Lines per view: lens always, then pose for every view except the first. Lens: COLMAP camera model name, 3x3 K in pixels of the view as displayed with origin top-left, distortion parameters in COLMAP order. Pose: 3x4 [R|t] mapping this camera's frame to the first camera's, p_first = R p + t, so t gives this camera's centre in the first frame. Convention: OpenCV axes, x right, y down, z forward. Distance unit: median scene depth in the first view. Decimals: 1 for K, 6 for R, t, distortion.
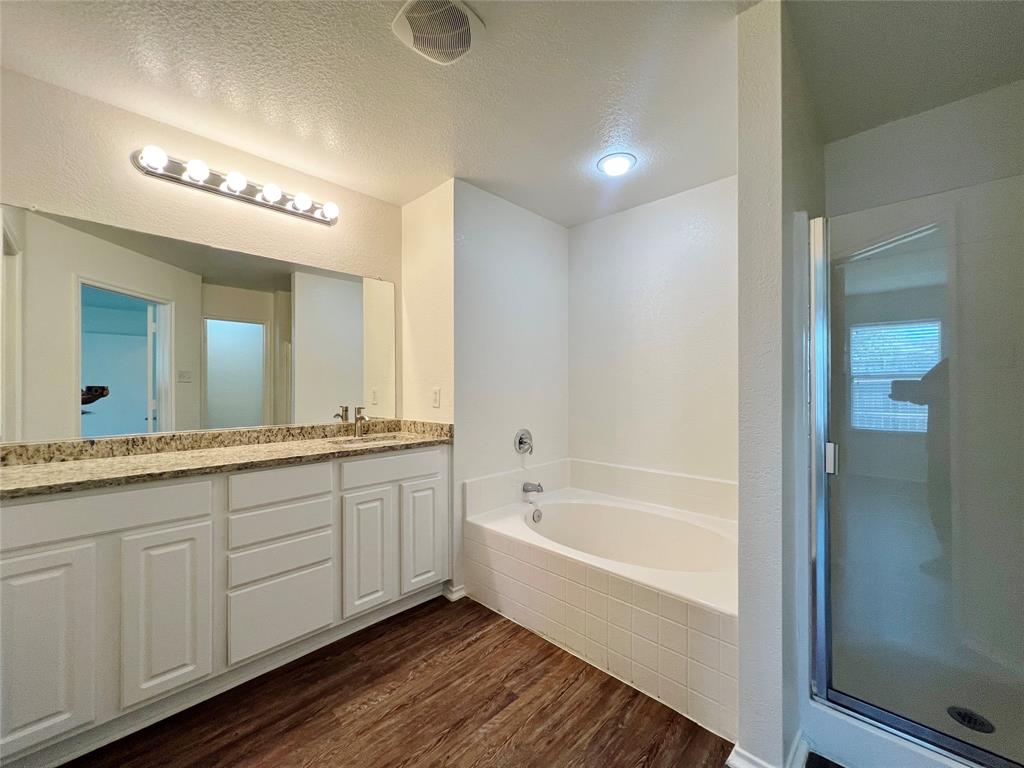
lens RADIAL K [[409.0, 0, 512.0], [0, 409.0, 384.0], [0, 0, 1]] dist [0.000318, 0.000457]
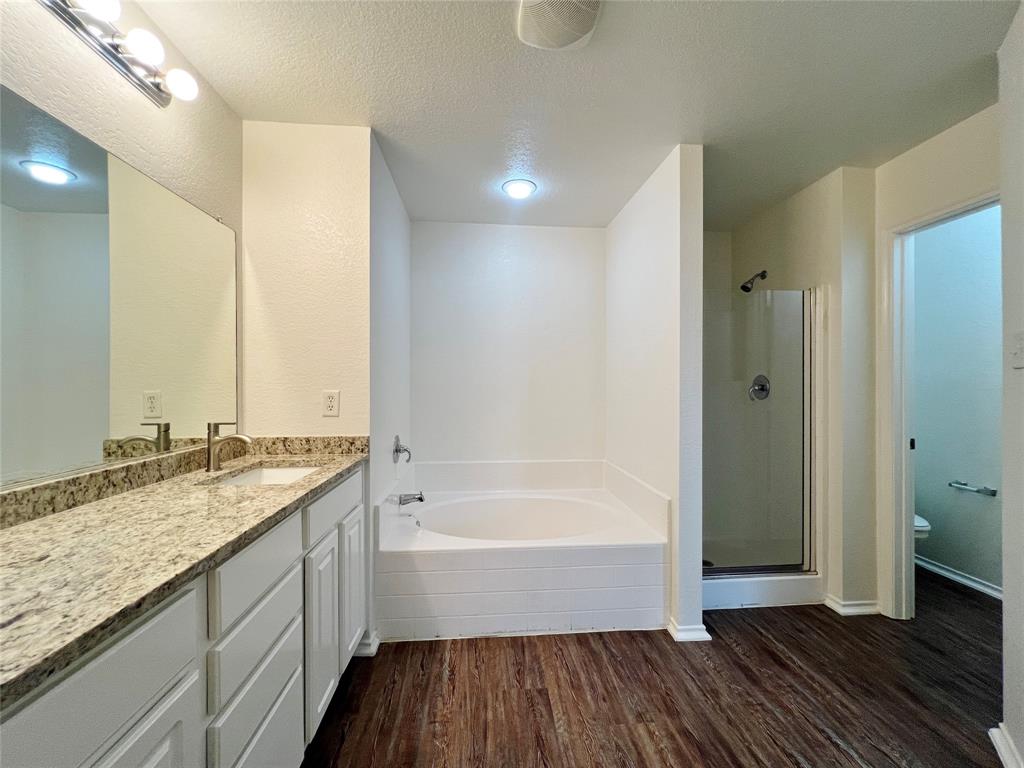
lens RADIAL K [[409.0, 0, 512.0], [0, 409.0, 384.0], [0, 0, 1]] dist [0.000318, 0.000457]
pose [[0.658787, 0.004884, 0.752313, -0.672213], [-0.008920, 0.999959, 0.001320, -0.008330], [-0.752276, -0.007580, 0.658804, 0.313646]]
